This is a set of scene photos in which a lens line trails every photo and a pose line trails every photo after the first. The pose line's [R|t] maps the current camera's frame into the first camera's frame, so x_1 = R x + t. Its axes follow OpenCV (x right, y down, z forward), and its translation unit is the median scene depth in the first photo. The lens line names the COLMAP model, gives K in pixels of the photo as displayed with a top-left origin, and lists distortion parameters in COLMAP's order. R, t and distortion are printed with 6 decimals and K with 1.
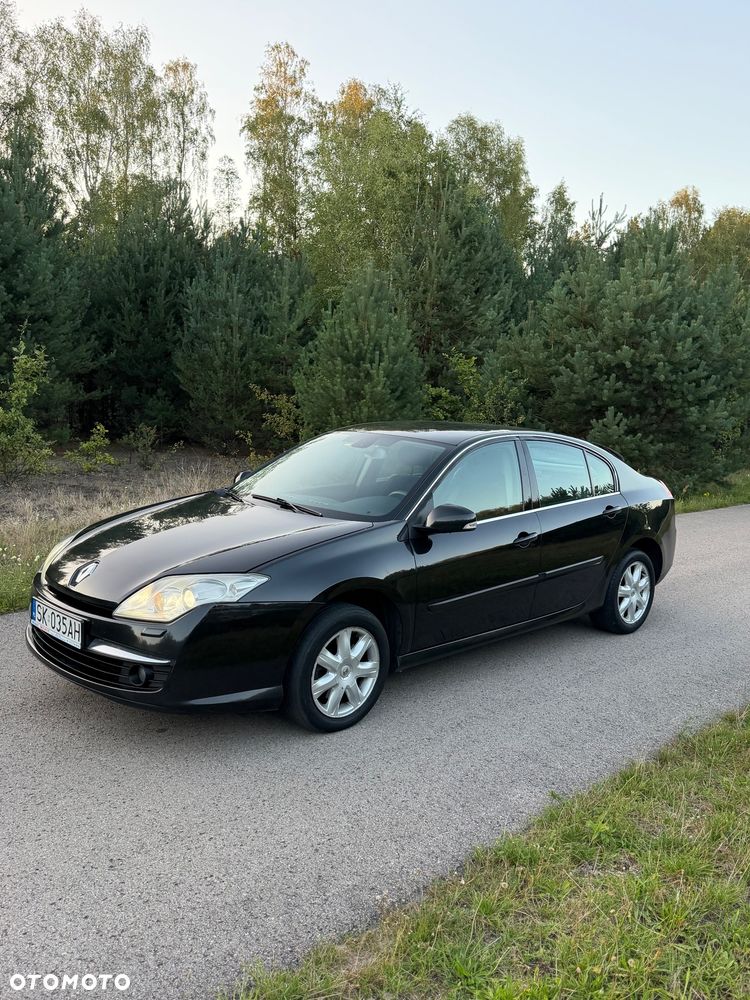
lens RADIAL K [[878.7, 0, 384.7], [0, 878.7, 504.3], [0, 0, 1]] dist [0.130850, -0.285787]
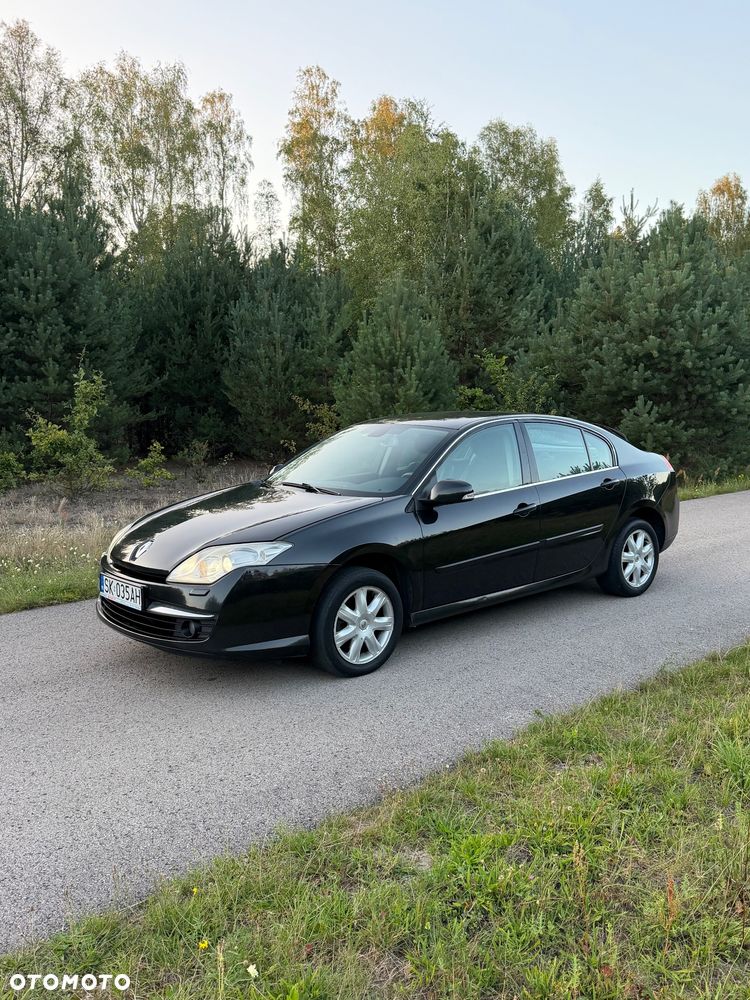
lens RADIAL K [[877.1, 0, 375.0], [0, 877.1, 500.0], [0, 0, 1]] dist [0.144736, -0.344681]
pose [[0.996014, -0.051560, -0.072786, 0.014484], [0.050426, 0.998577, -0.017338, 0.010420], [0.073576, 0.013598, 0.997197, -0.036879]]
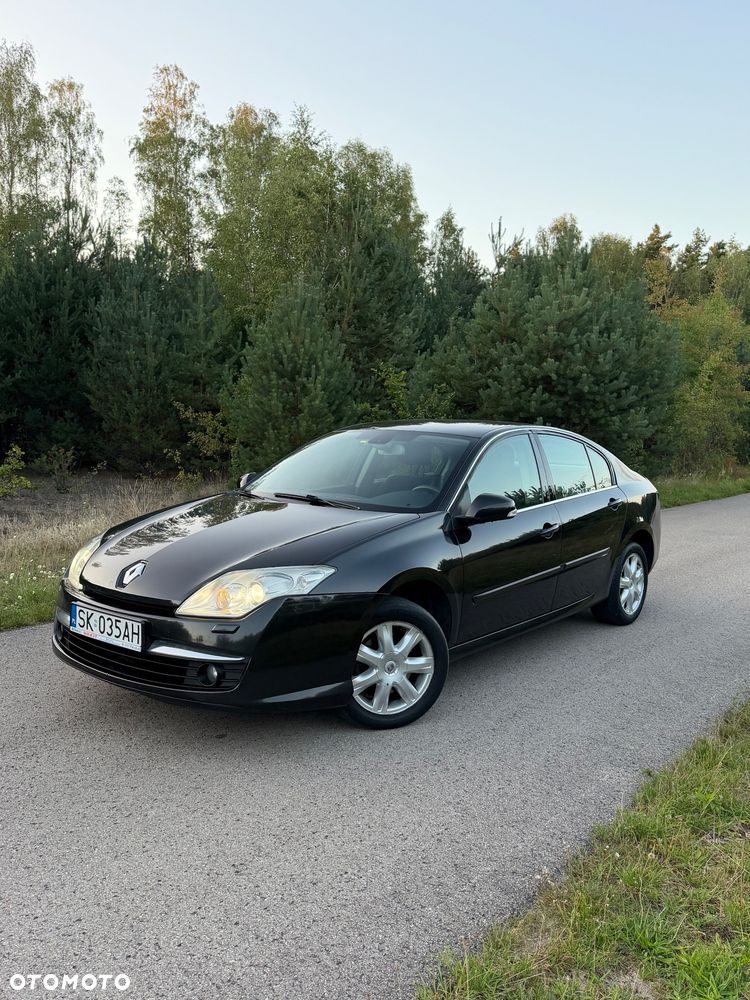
lens RADIAL K [[878.7, 0, 384.7], [0, 878.7, 504.3], [0, 0, 1]] dist [0.130850, -0.285787]
pose [[0.992113, -0.030498, 0.121577, -0.041122], [0.033792, 0.999113, -0.025128, 0.008217], [-0.120703, 0.029038, 0.992264, 0.007224]]
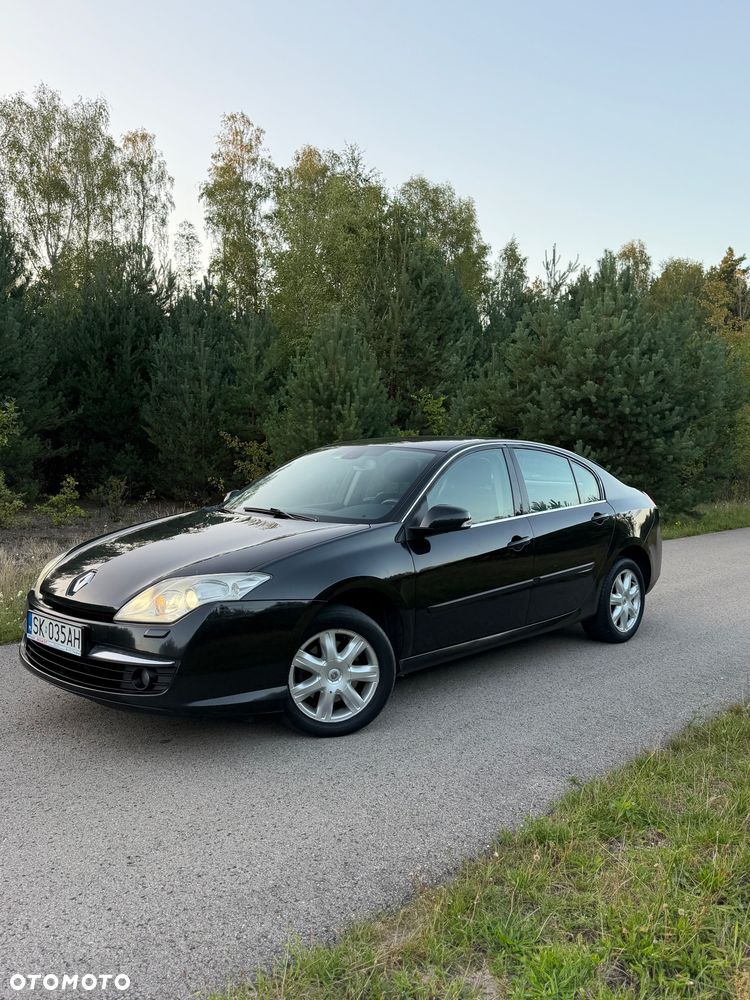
lens RADIAL K [[876.6, 0, 377.4], [0, 876.6, 497.8], [0, 0, 1]] dist [0.155928, -0.383620]
pose [[0.998811, -0.036478, 0.032330, -0.008943], [0.038688, 0.996754, -0.070600, 0.014868], [-0.029649, 0.071767, 0.996981, 0.001191]]
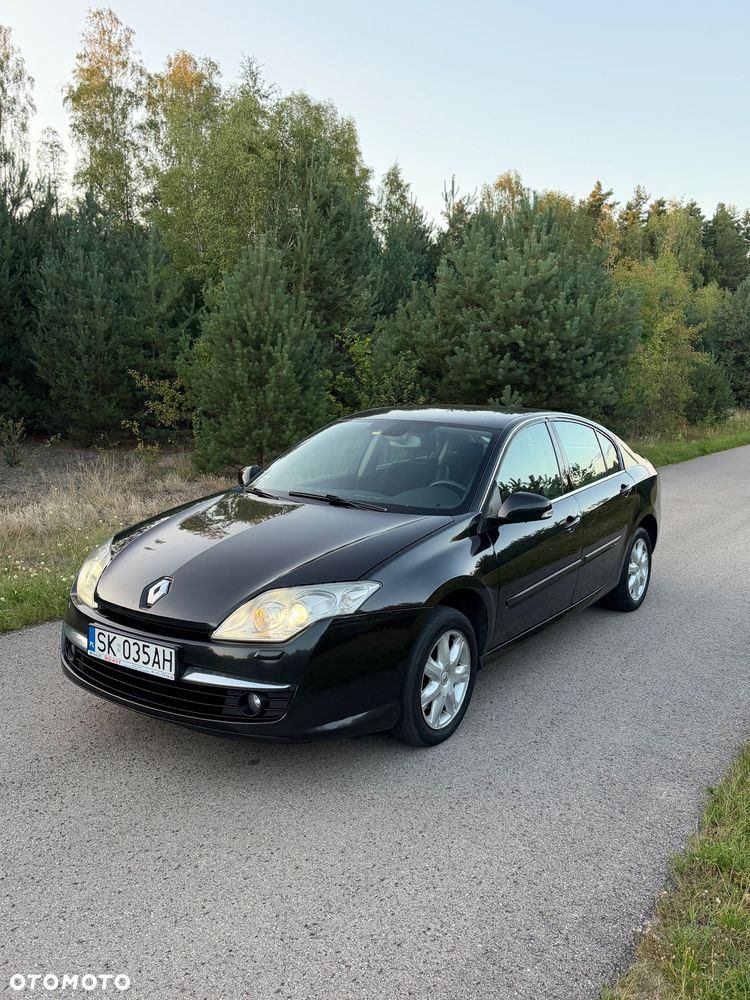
lens RADIAL K [[879.0, 0, 387.5], [0, 879.0, 497.5], [0, 0, 1]] dist [0.120907, -0.224192]
pose [[0.981428, -0.049561, 0.185317, -0.060722], [0.047225, 0.998740, 0.017000, -0.004305], [-0.185926, -0.007932, 0.982532, 0.023643]]
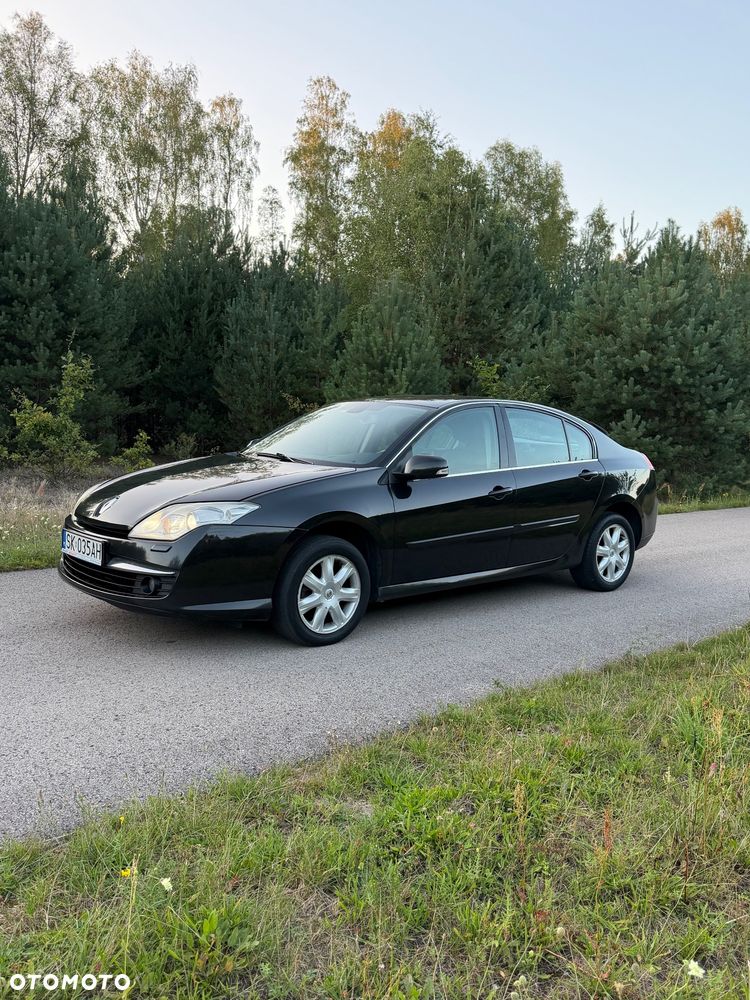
lens RADIAL K [[876.6, 0, 377.4], [0, 876.6, 497.8], [0, 0, 1]] dist [0.155928, -0.383620]
pose [[0.998266, -0.001857, -0.058838, 0.019589], [-0.000258, 0.999354, -0.035924, 0.024118], [0.058867, 0.035877, 0.997621, -0.032567]]
